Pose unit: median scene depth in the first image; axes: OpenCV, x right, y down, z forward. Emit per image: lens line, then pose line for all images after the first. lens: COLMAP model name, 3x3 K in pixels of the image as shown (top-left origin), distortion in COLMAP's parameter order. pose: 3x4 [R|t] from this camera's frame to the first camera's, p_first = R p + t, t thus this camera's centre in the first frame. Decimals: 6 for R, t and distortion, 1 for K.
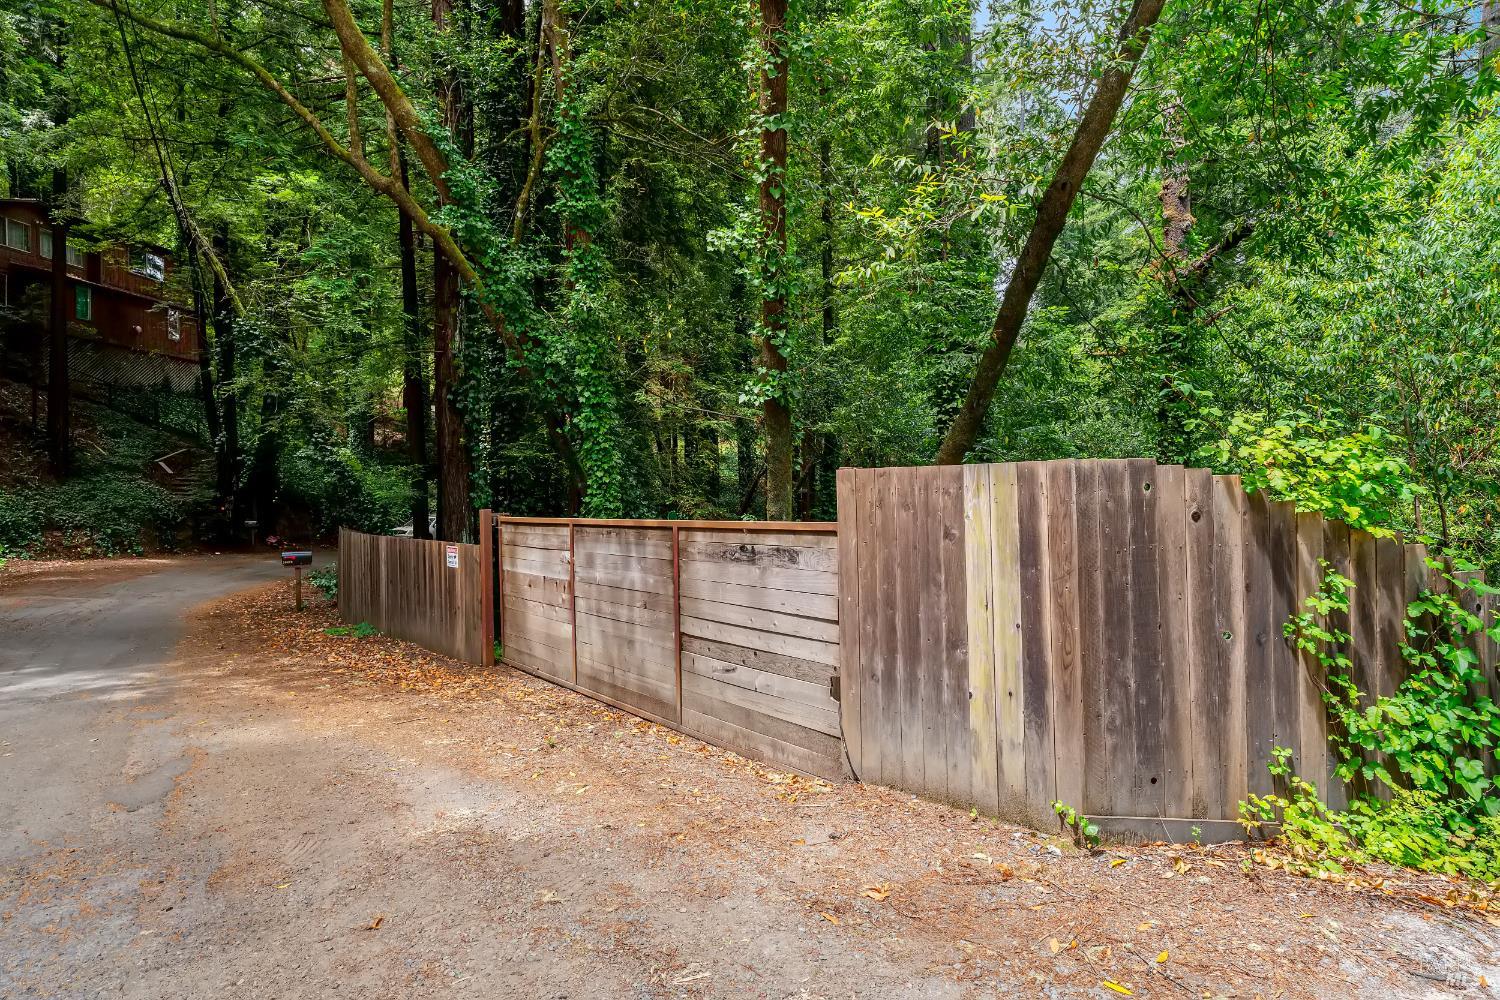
lens RADIAL K [[744.5, 0, 735.8], [0, 744.5, 496.4], [0, 0, 1]] dist [-0.003357, 0.000590]
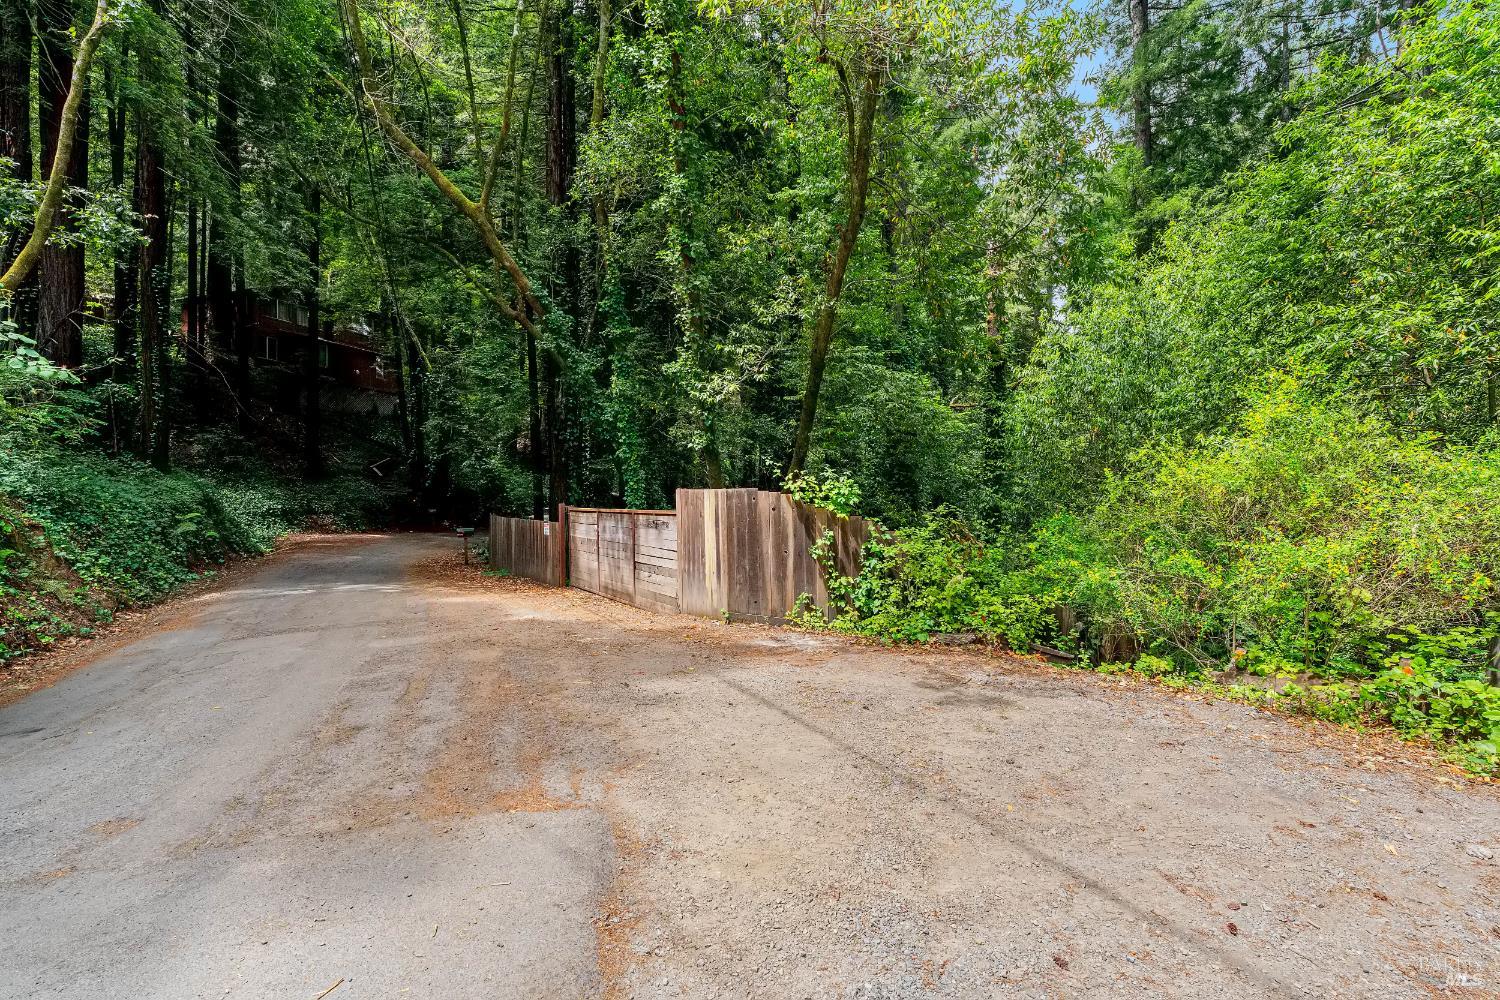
lens RADIAL K [[687.6, 0, 743.9], [0, 687.6, 497.0], [0, 0, 1]] dist [-0.006186, 0.000718]
pose [[0.990367, 0.008692, -0.138193, 0.389004], [-0.007776, 0.999944, 0.007166, -0.016489], [0.138248, -0.006022, 0.990379, -0.710897]]
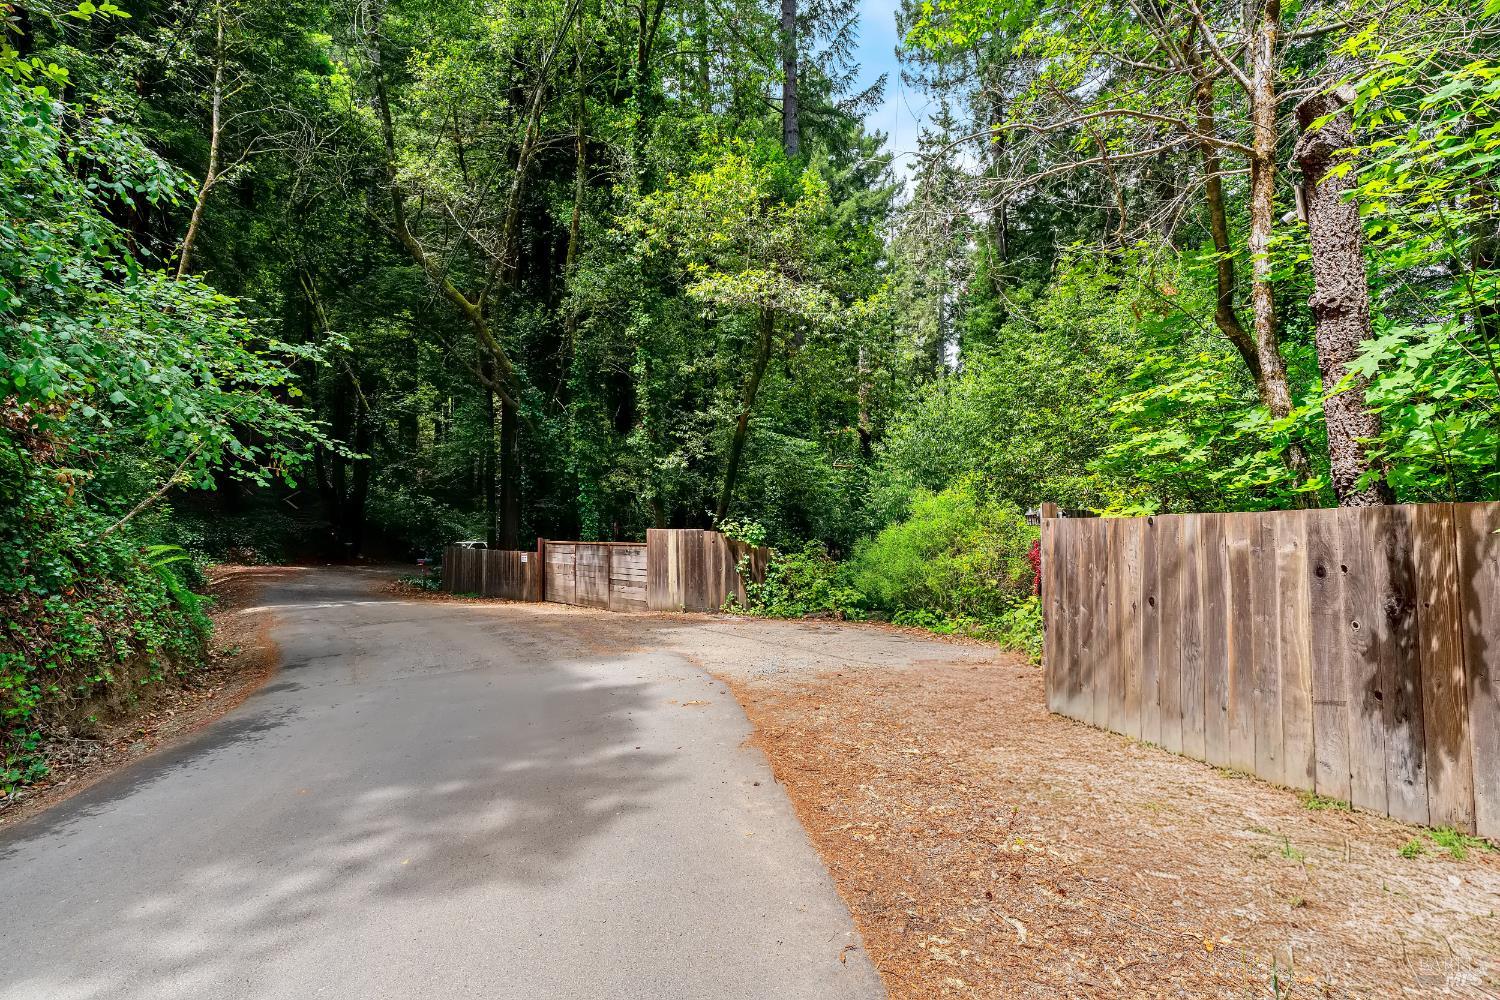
lens RADIAL K [[764.6, 0, 754.7], [0, 764.6, 499.1], [0, 0, 1]] dist [0.001504, 0.000185]
pose [[0.999677, 0.017816, 0.018105, 0.352226], [-0.017112, 0.999118, -0.038346, -0.027462], [-0.018772, 0.038024, 0.999100, -1.666313]]
